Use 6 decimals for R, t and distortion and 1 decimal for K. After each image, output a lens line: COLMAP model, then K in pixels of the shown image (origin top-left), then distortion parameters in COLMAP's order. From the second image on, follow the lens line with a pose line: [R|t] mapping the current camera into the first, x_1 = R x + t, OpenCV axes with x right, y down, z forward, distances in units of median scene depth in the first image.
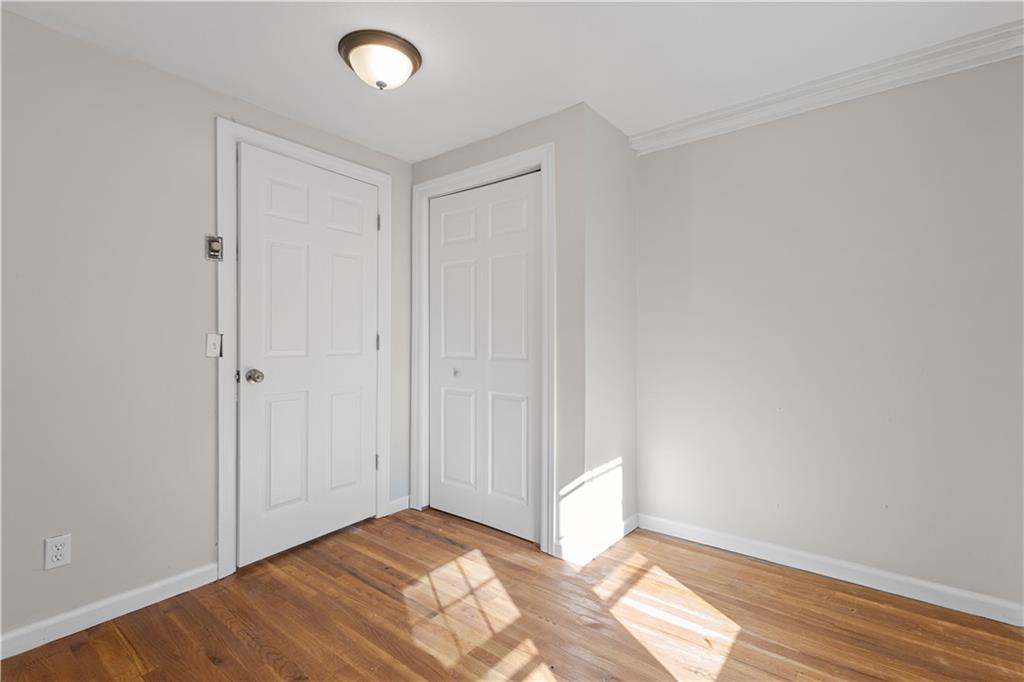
lens RADIAL K [[472.9, 0, 511.8], [0, 472.9, 338.1], [0, 0, 1]] dist [0.001550, 0.001224]
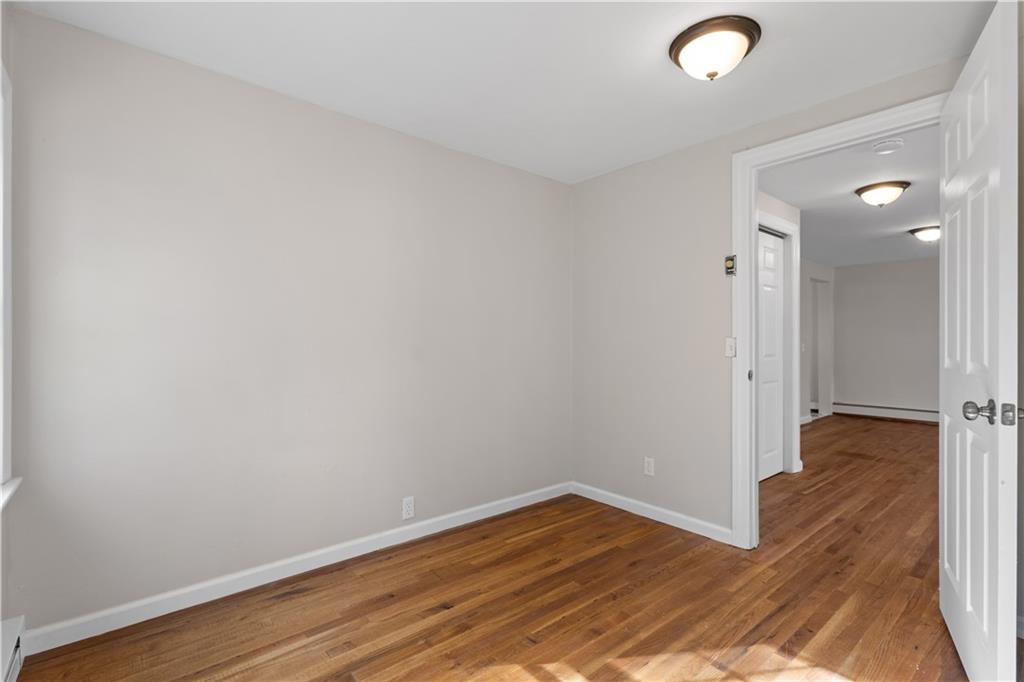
lens RADIAL K [[472.9, 0, 514.7], [0, 472.9, 342.7], [0, 0, 1]] dist [0.001550, 0.001224]
pose [[-0.203512, 0.006412, -0.979051, 0.683322], [-0.001516, 0.999975, 0.006864, -0.003419], [0.979071, 0.002881, -0.203497, 0.749897]]
